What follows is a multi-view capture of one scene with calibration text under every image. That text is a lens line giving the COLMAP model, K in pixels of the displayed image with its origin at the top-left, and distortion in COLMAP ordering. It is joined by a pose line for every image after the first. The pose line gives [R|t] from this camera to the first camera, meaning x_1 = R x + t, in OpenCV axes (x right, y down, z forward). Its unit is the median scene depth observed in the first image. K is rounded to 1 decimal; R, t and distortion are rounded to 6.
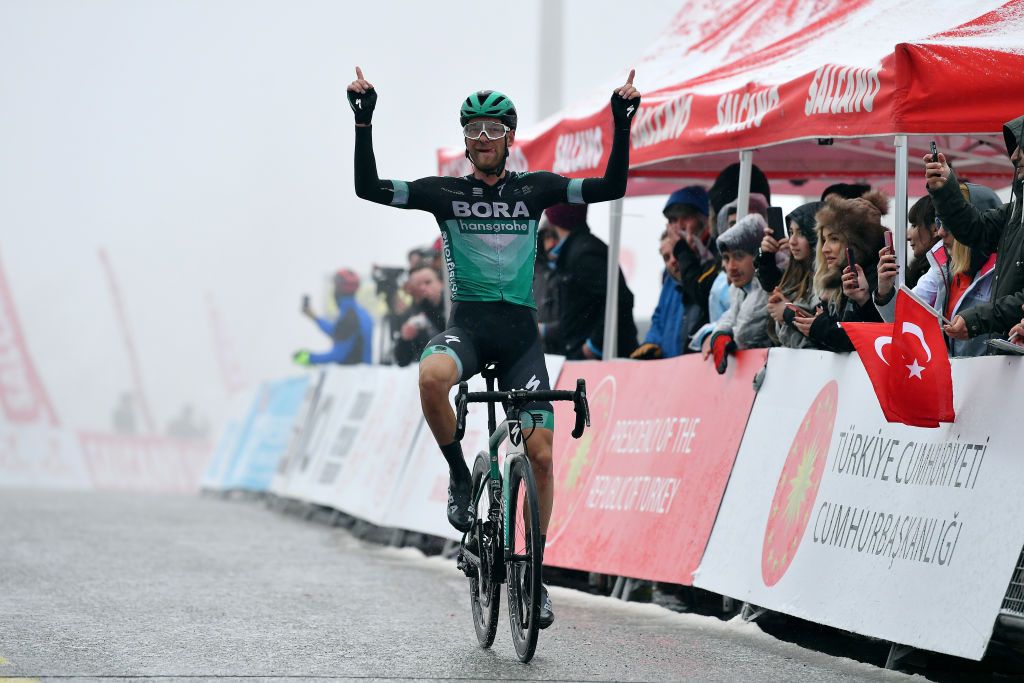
lens RADIAL K [[5911.6, 0, 602.4], [0, 5911.6, 276.7], [0, 0, 1]] dist [3.481474, -3.323905]
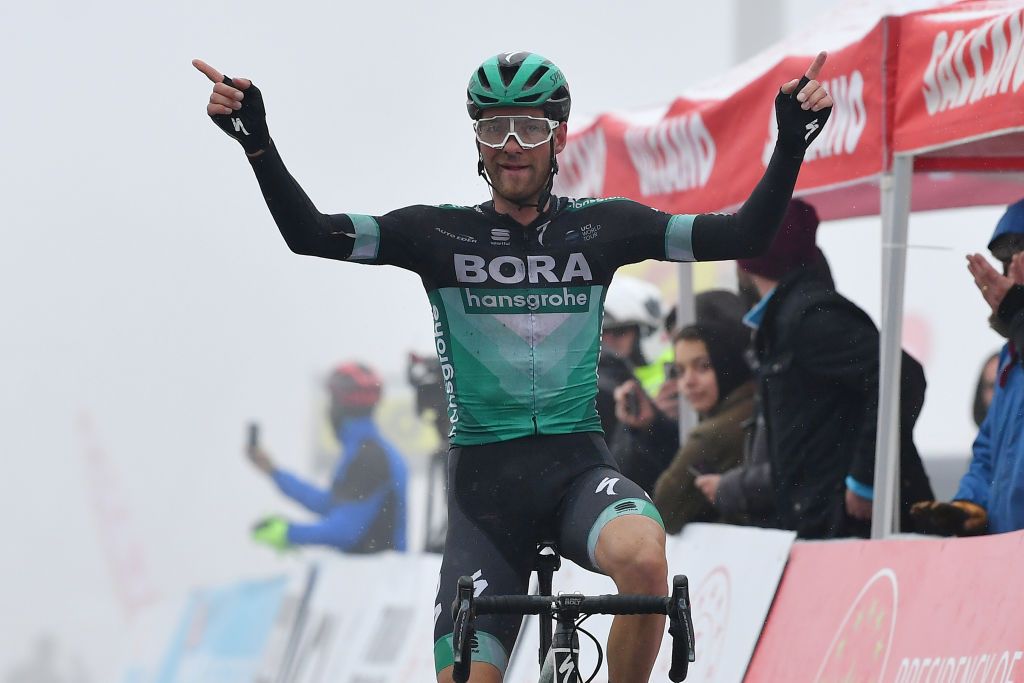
lens RADIAL K [[5940.5, 0, 512.0], [0, 5940.5, 341.5], [0, 0, 1]] dist [0.386470, -0.201158]
pose [[0.998018, -0.012486, 0.061681, -0.061573], [0.013641, 0.999739, -0.018342, 0.006385], [-0.061435, 0.019147, 0.997927, 0.505573]]
